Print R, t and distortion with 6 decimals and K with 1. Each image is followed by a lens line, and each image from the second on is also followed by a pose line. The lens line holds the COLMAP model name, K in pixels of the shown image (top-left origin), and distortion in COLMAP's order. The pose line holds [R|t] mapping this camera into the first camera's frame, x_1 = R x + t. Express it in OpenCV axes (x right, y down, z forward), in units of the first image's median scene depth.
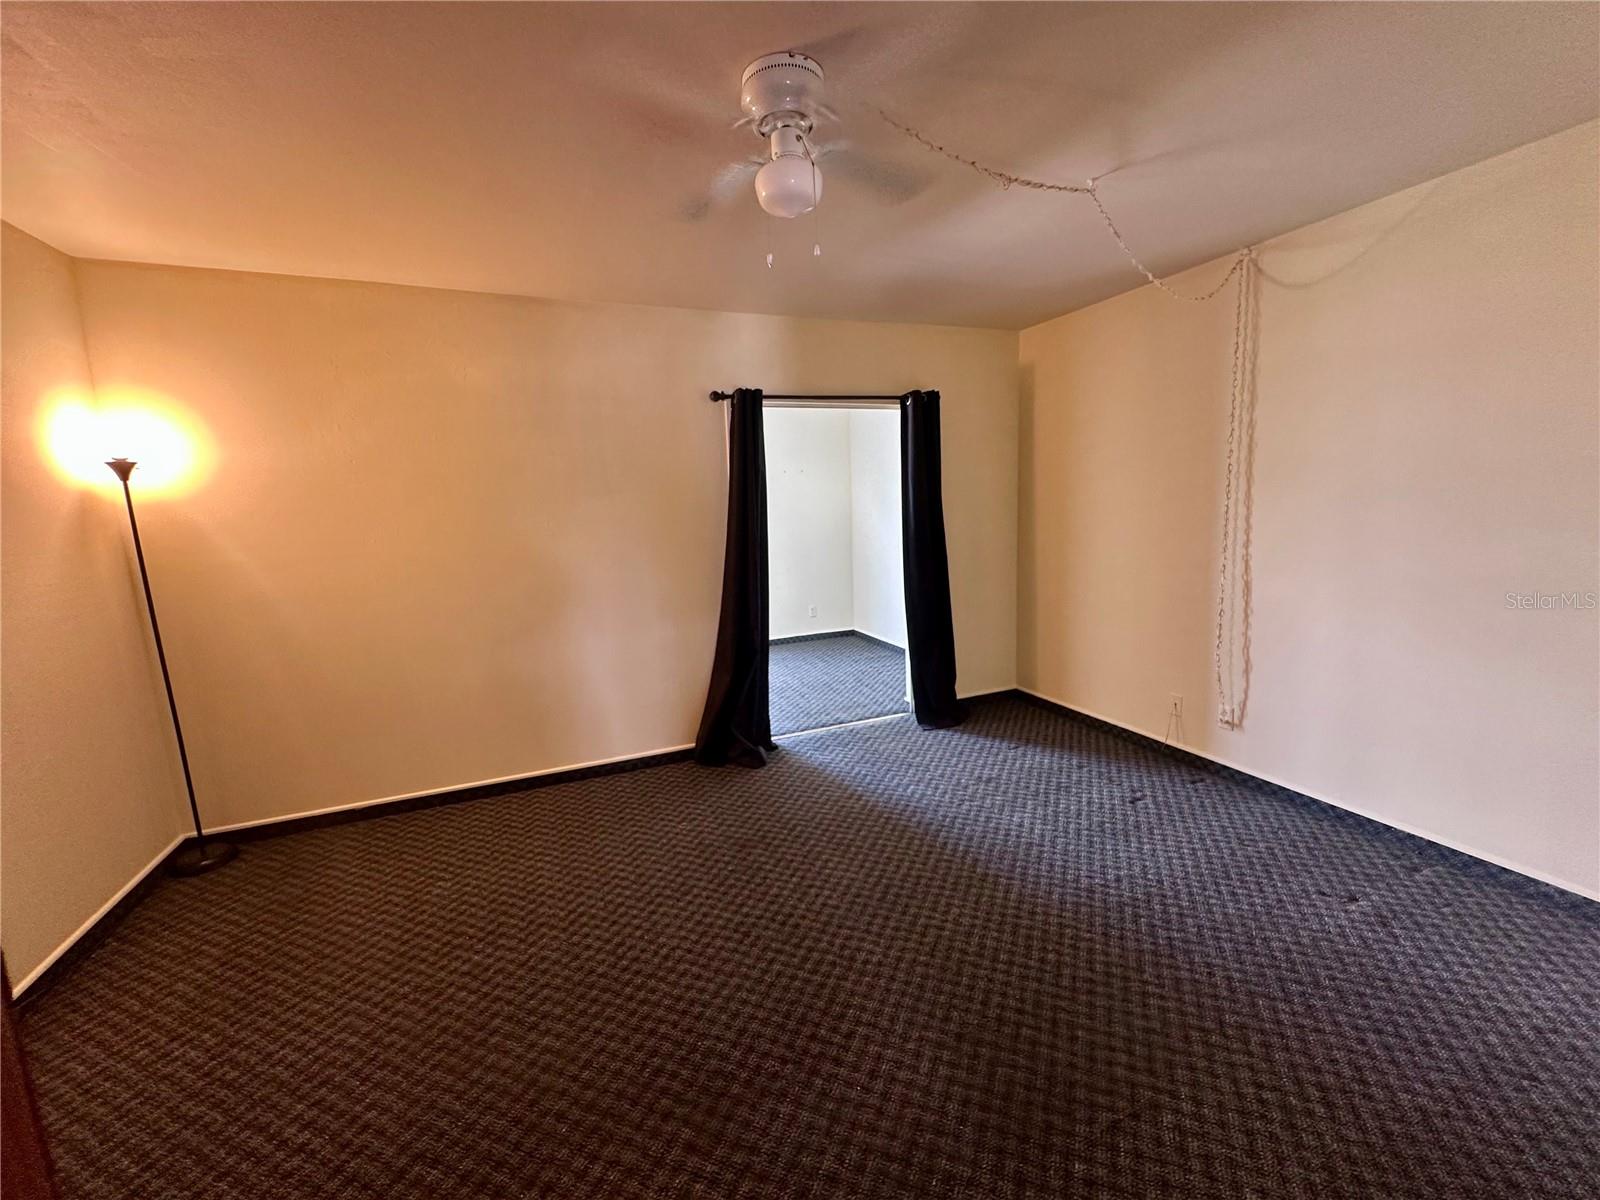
lens RADIAL K [[650.6, 0, 800.0], [0, 650.6, 600.0], [0, 0, 1]] dist [-0.010147, 0.000355]
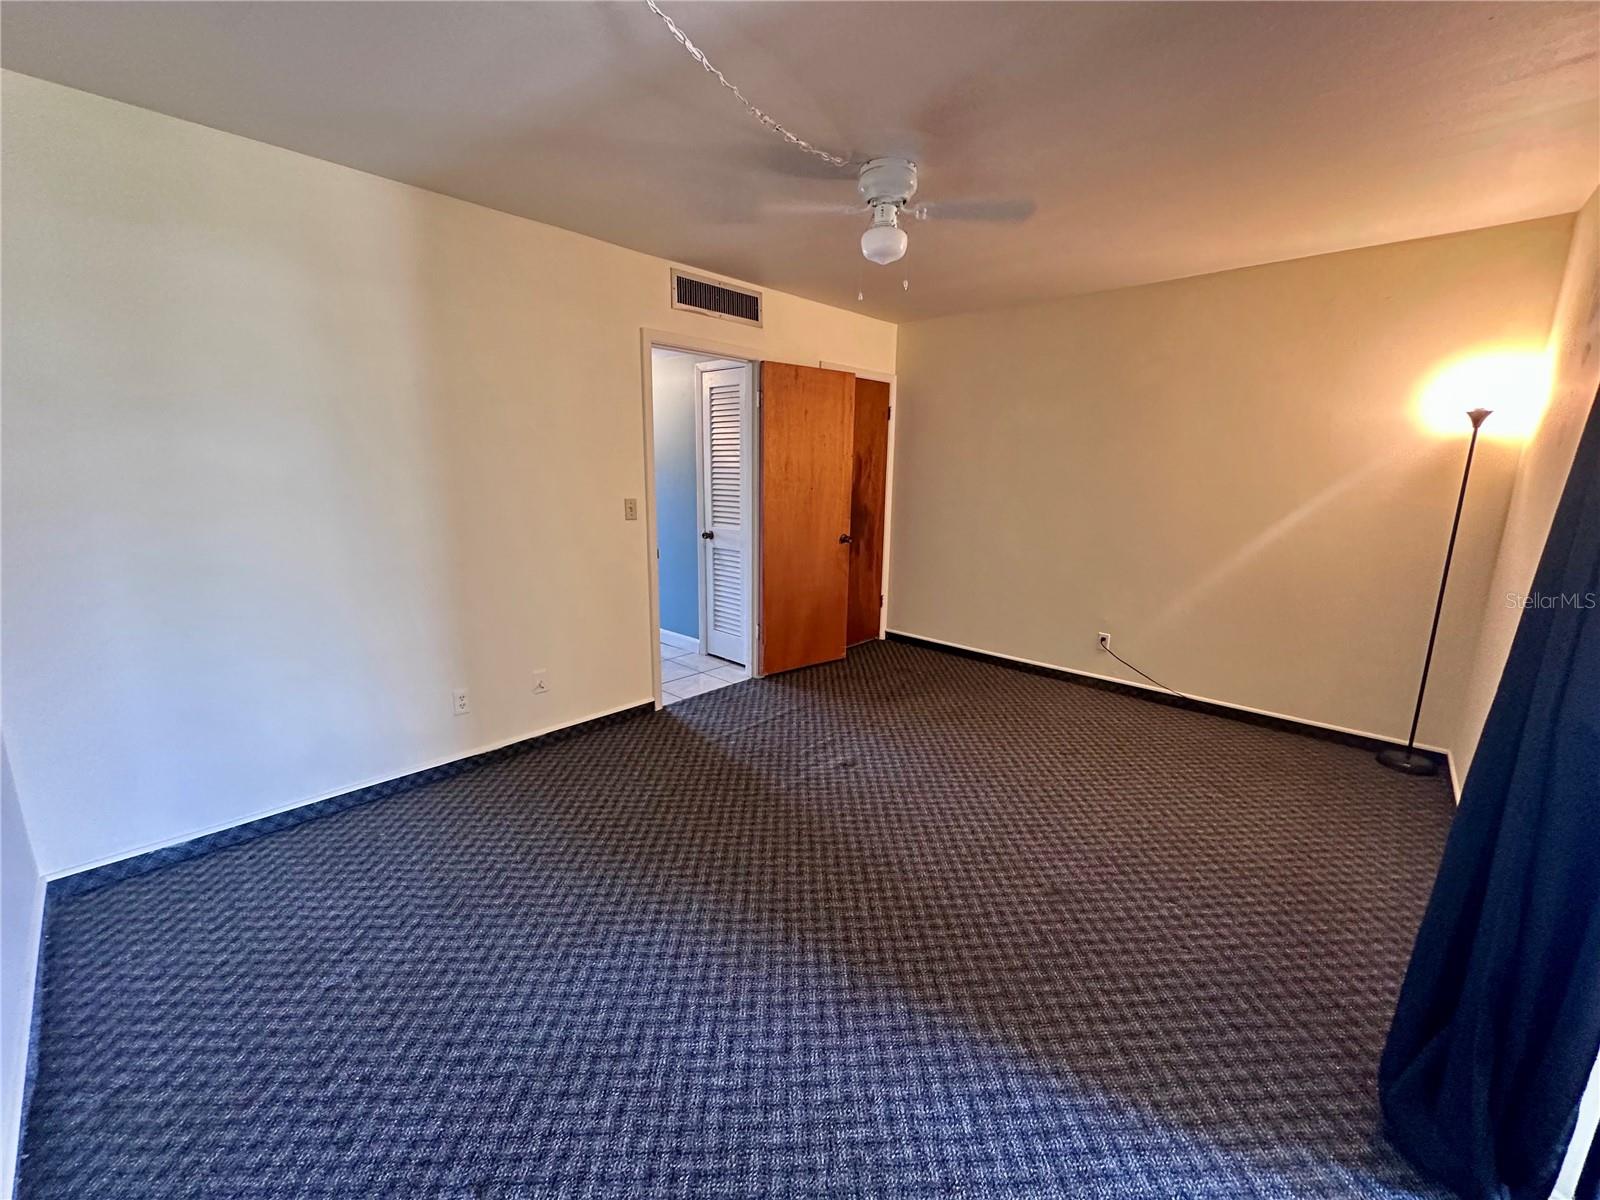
lens RADIAL K [[637.6, 0, 800.0], [0, 637.6, 600.0], [0, 0, 1]] dist [-0.012446, -0.000053]
pose [[-0.909491, 0.115440, -0.399373, 0.507689], [-0.038318, 0.933305, 0.357034, -0.243895], [0.413953, 0.340023, -0.844410, 1.495453]]
